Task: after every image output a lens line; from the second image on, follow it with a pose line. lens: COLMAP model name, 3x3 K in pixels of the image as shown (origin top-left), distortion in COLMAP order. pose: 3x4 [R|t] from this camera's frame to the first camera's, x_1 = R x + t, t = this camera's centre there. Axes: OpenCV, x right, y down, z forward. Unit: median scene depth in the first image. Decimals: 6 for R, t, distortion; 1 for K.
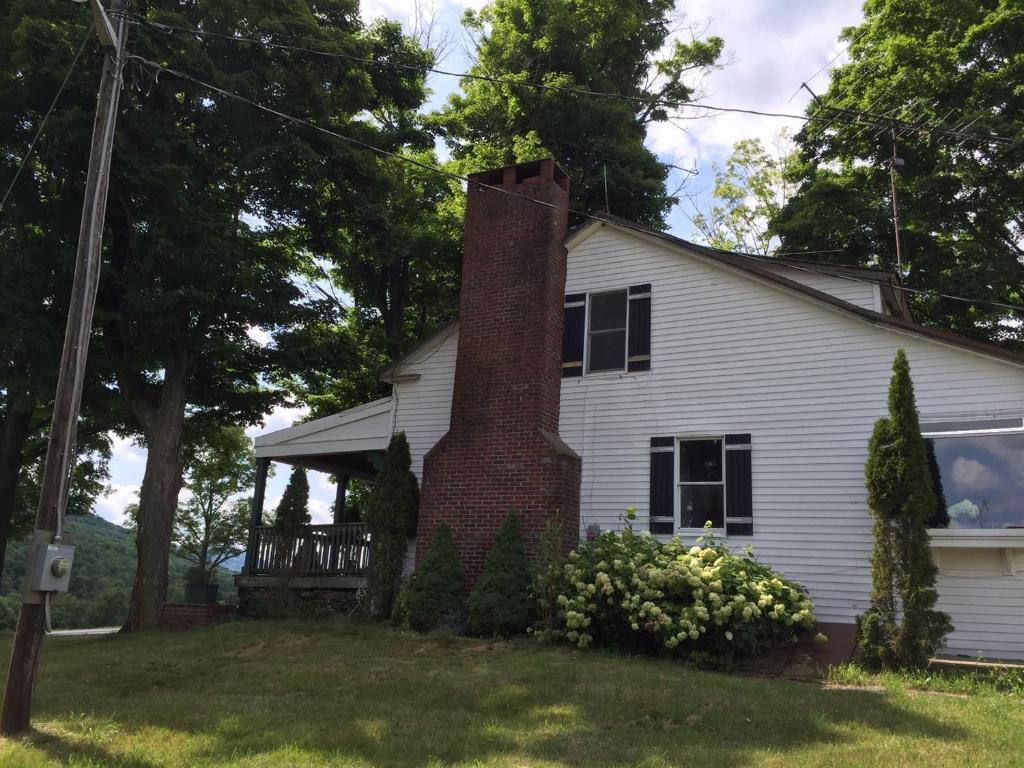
lens RADIAL K [[894.0, 0, 512.0], [0, 894.0, 384.0], [0, 0, 1]] dist [0.054775, -0.010666]
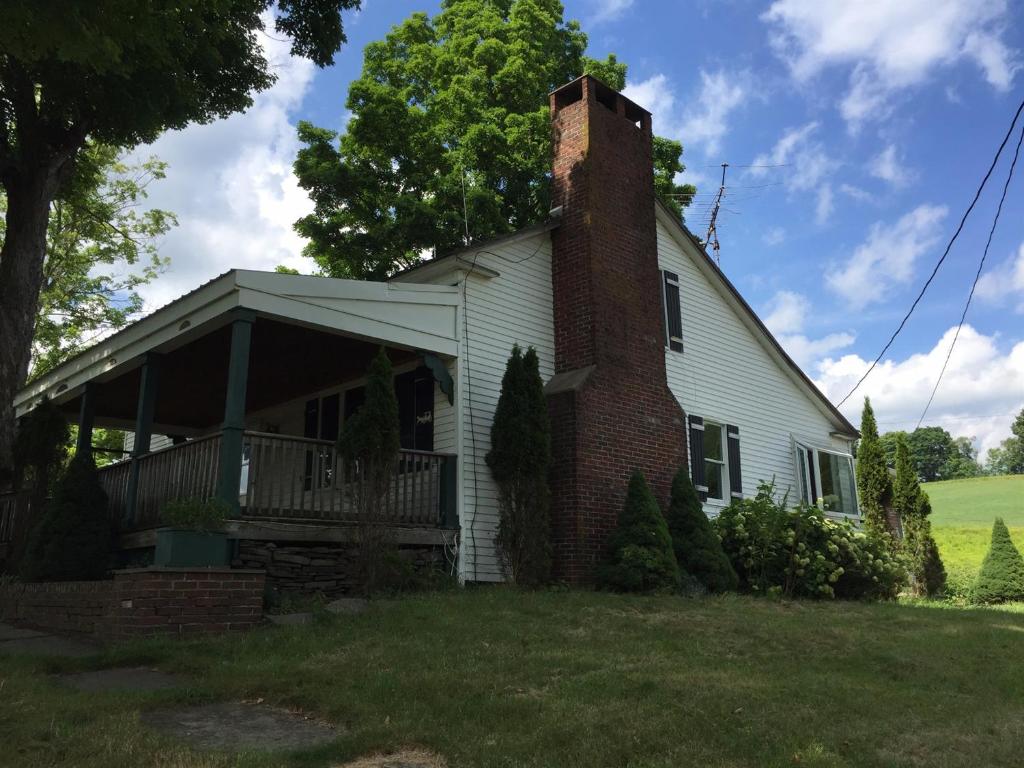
lens RADIAL K [[894.0, 0, 512.0], [0, 894.0, 384.0], [0, 0, 1]] dist [0.054775, -0.010666]
pose [[0.286735, 0.183933, 0.940187, -0.938164], [-0.211241, 0.969380, -0.125220, 0.203921], [-0.934431, -0.162701, 0.316809, 0.836830]]
